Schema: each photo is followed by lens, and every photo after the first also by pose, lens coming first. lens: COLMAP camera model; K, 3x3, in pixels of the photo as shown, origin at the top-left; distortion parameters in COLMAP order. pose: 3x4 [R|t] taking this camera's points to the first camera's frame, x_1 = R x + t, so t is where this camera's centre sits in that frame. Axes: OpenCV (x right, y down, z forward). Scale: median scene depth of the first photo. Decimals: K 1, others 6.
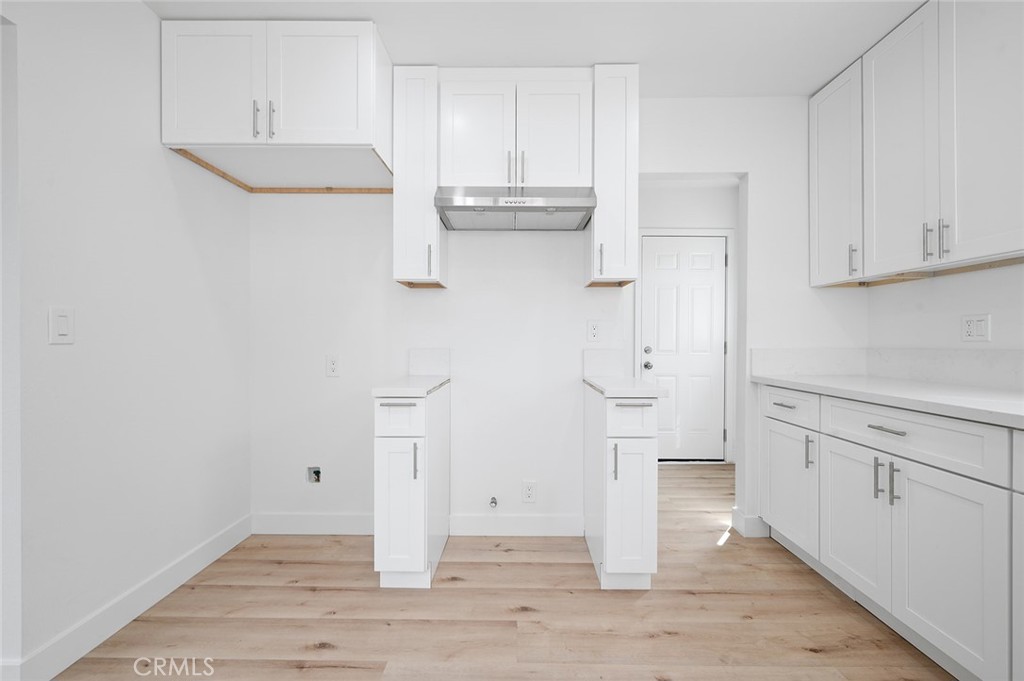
lens RADIAL K [[439.6, 0, 505.1], [0, 439.6, 340.3], [0, 0, 1]] dist [0.000084, -0.000012]
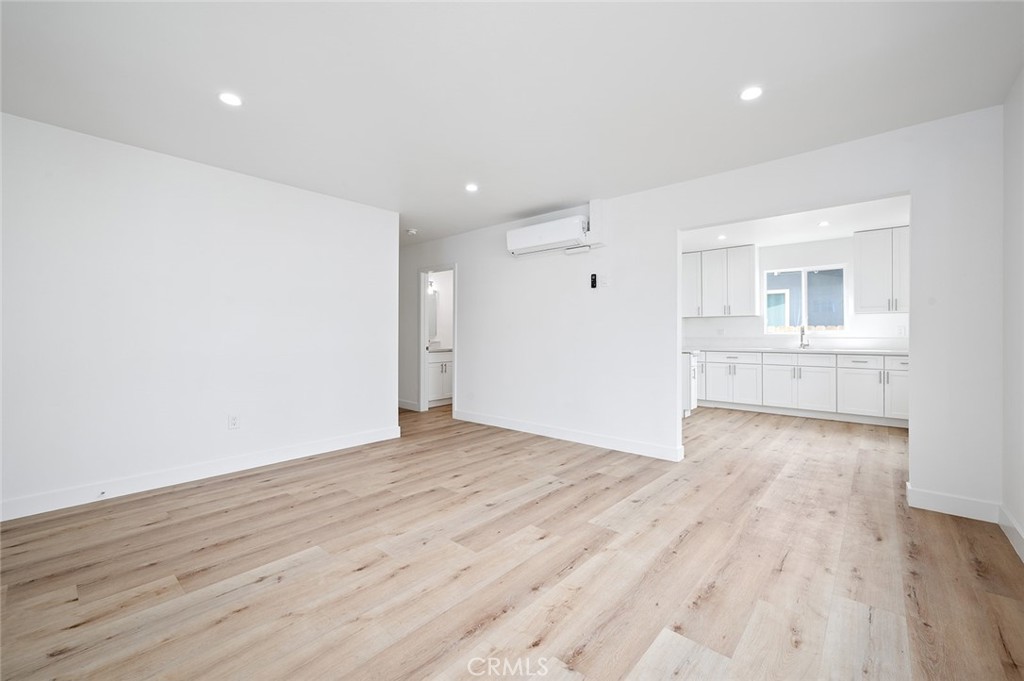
lens RADIAL K [[408.6, 0, 507.9], [0, 408.6, 334.9], [0, 0, 1]] dist [-0.025252, -0.000110]
pose [[0.649228, -0.002011, 0.760591, -2.683007], [0.004297, 0.999990, -0.001023, -0.008167], [-0.760582, 0.003932, 0.649230, 0.116460]]
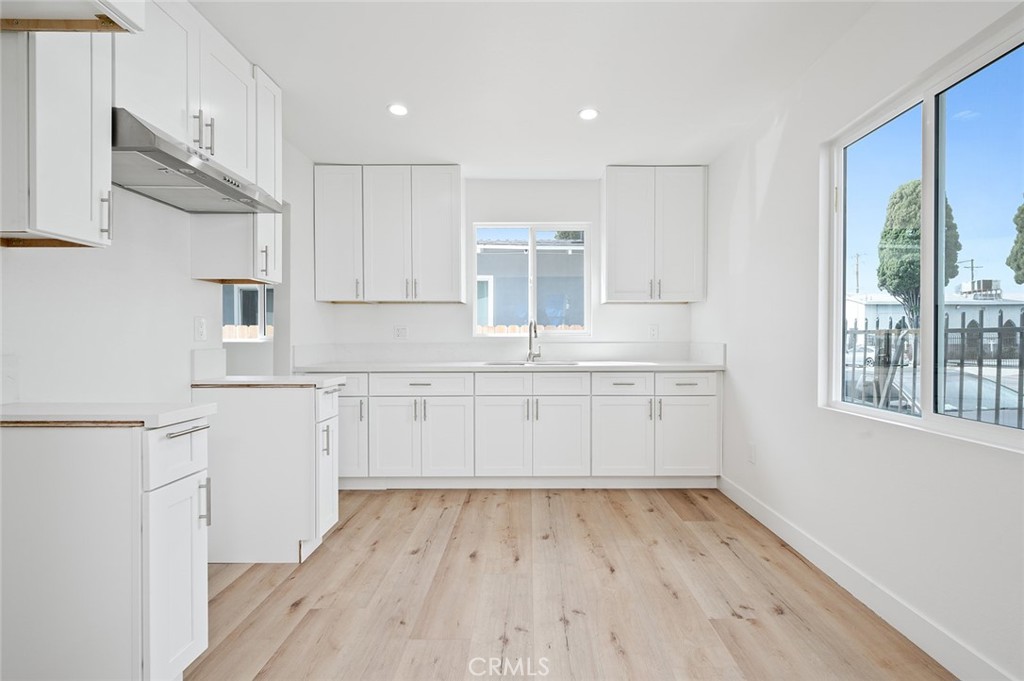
lens RADIAL K [[455.9, 0, 533.9], [0, 455.9, 337.4], [0, 0, 1]] dist [-0.000217, -0.000117]
pose [[-0.039044, 0.001531, 0.999236, -0.966112], [0.004016, 0.999991, -0.001375, -0.001144], [-0.999229, 0.003959, -0.039050, 0.459694]]
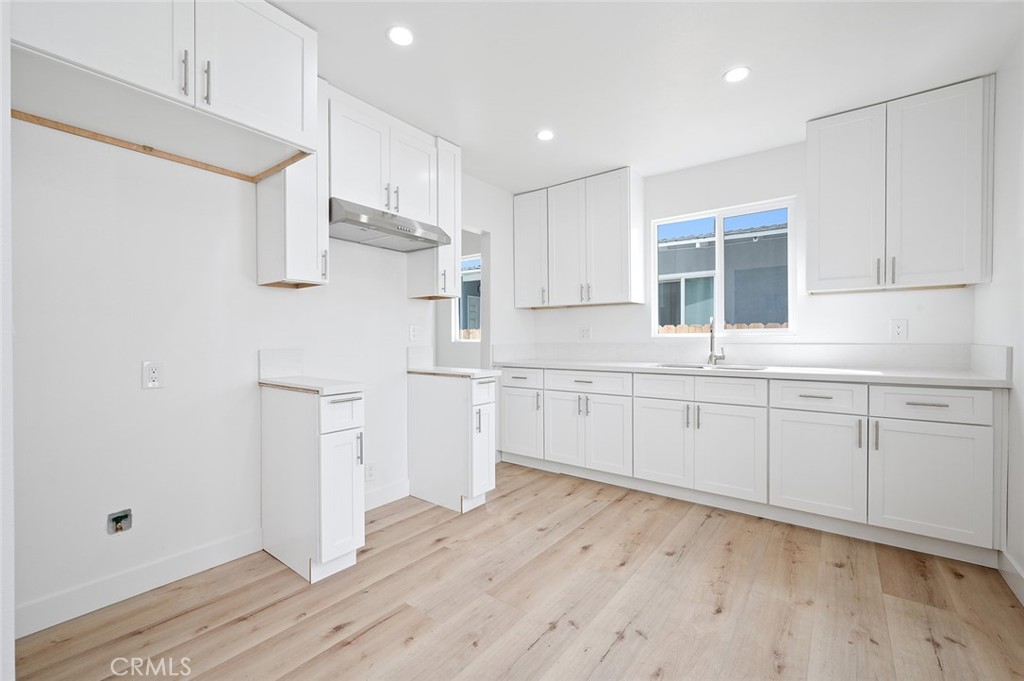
lens RADIAL K [[439.6, 0, 505.1], [0, 439.6, 340.3], [0, 0, 1]] dist [0.000084, -0.000012]
pose [[0.595163, -0.005135, 0.803588, -0.857164], [0.005658, 0.999982, 0.002200, -0.001881], [-0.803585, 0.003237, 0.595181, 0.033106]]
